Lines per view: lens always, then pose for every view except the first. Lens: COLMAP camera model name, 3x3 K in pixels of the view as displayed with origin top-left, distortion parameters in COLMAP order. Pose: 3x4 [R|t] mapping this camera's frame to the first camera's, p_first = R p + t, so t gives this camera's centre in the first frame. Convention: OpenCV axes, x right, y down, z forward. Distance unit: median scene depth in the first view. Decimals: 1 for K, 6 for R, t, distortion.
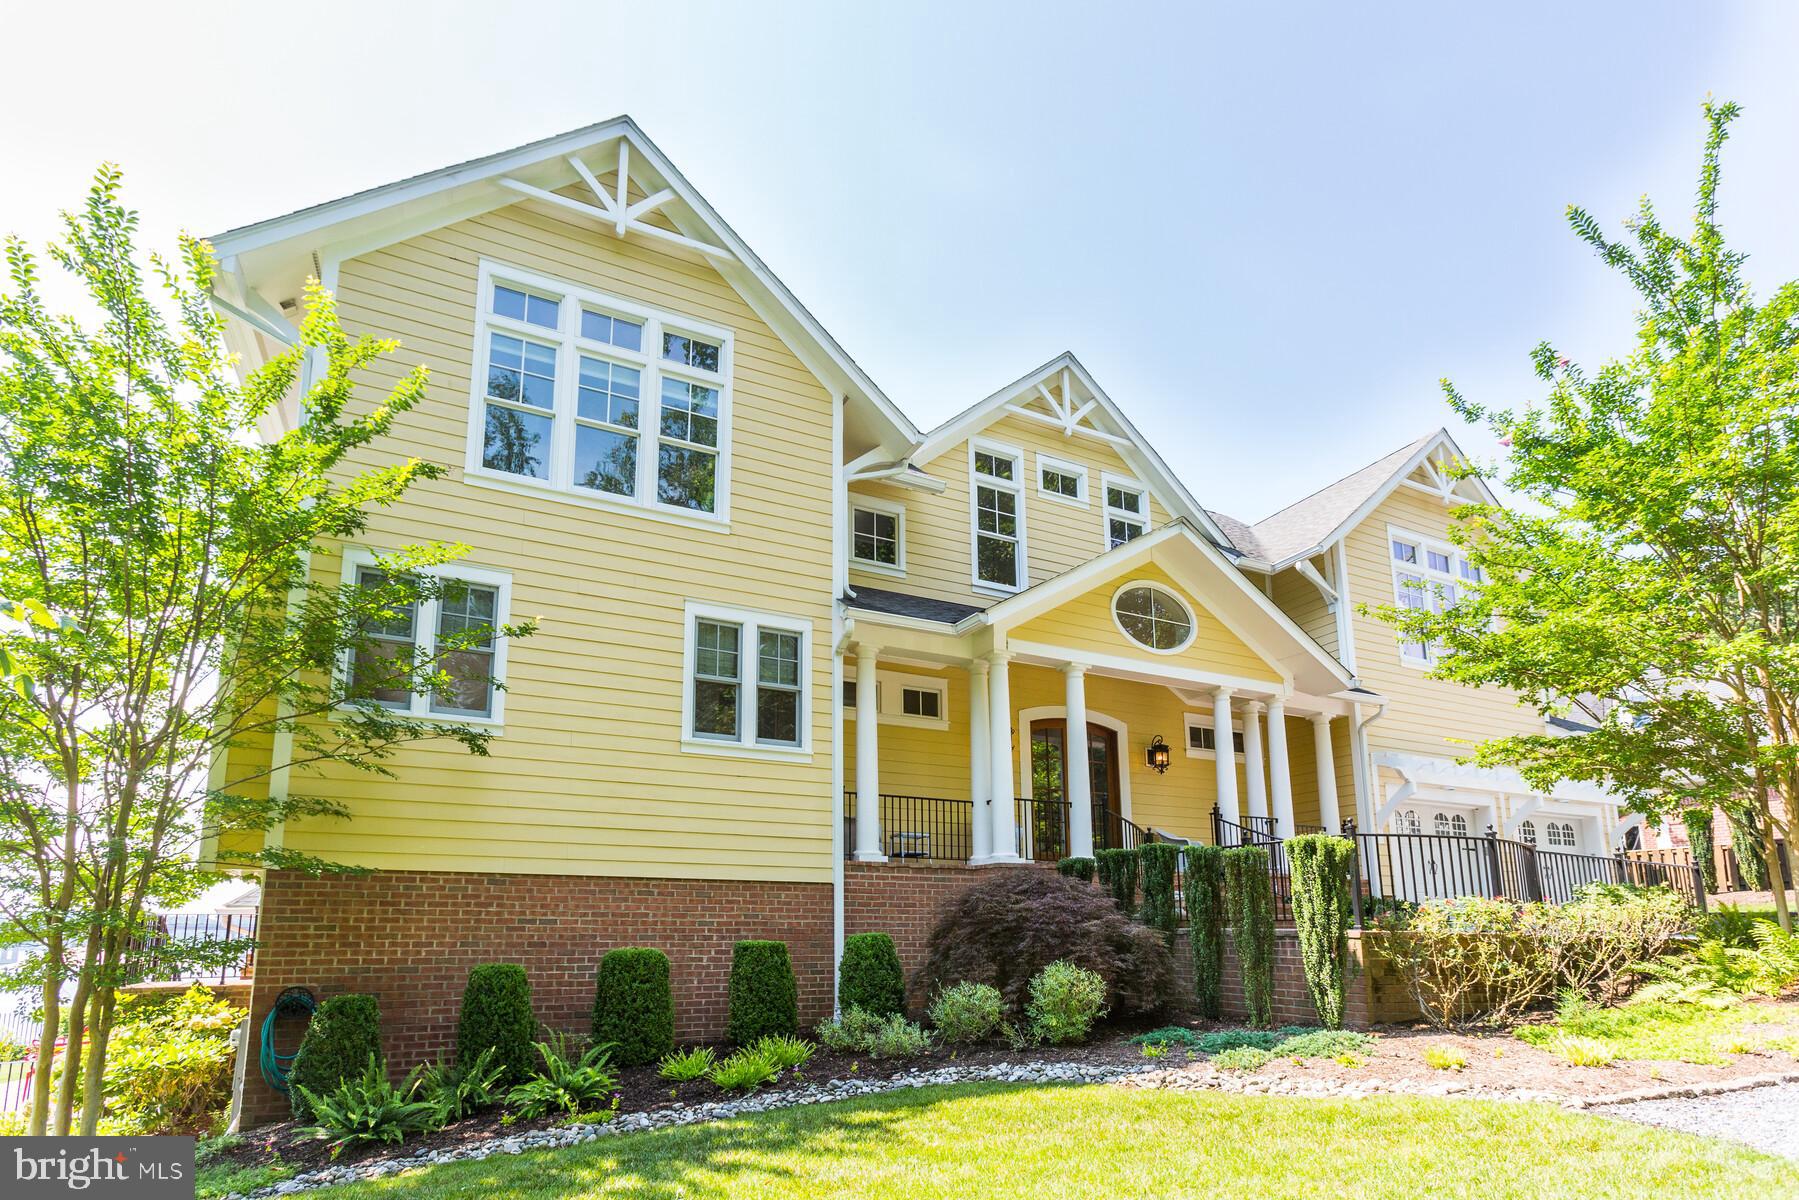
lens RADIAL K [[795.1, 0, 899.5], [0, 795.1, 600.0], [0, 0, 1]] dist [-0.022331, 0.011346]
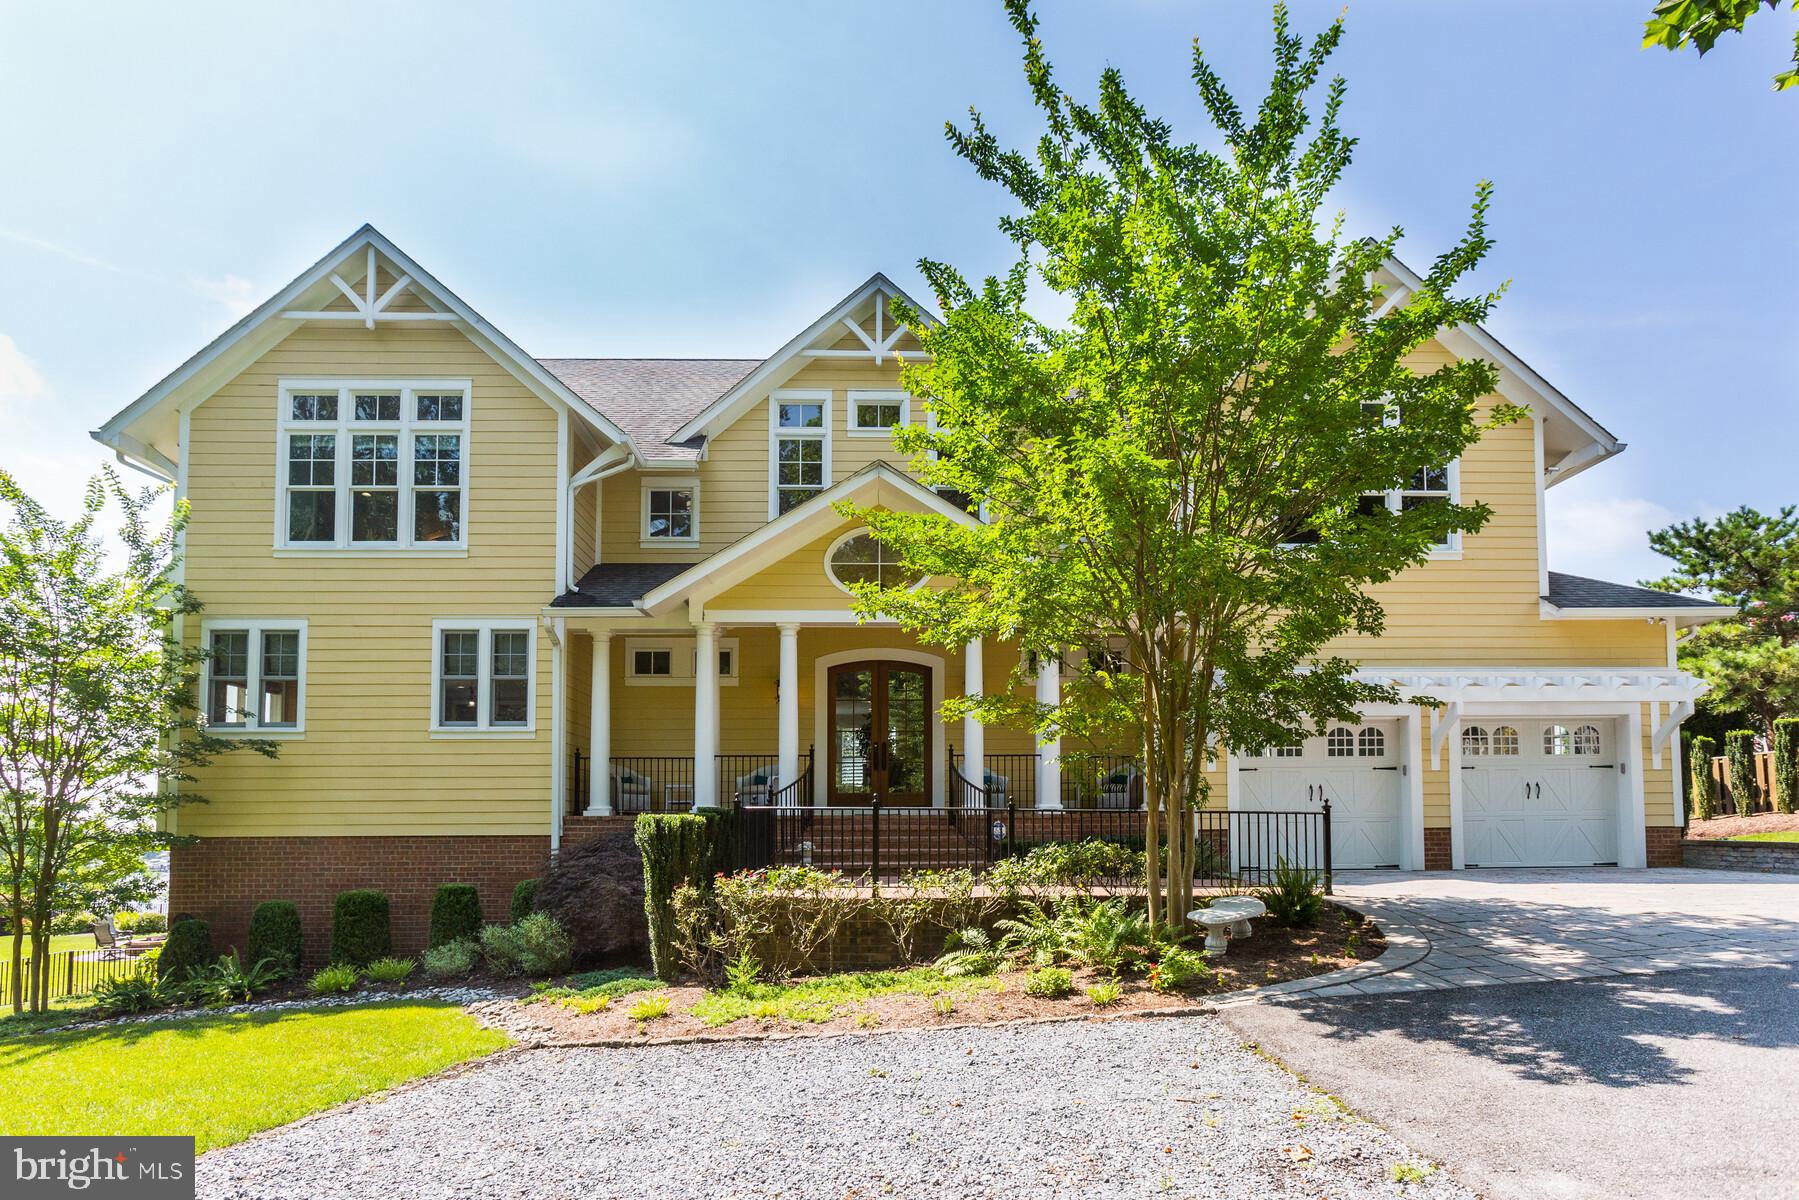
lens RADIAL K [[898.9, 0, 898.9], [0, 898.9, 539.2], [0, 0, 1]] dist [0.000771, 0.000299]
pose [[0.911963, -0.135149, -0.387375, 0.940218], [0.164311, 0.985471, 0.043008, -0.060946], [0.375934, -0.102872, 0.920919, -0.027863]]
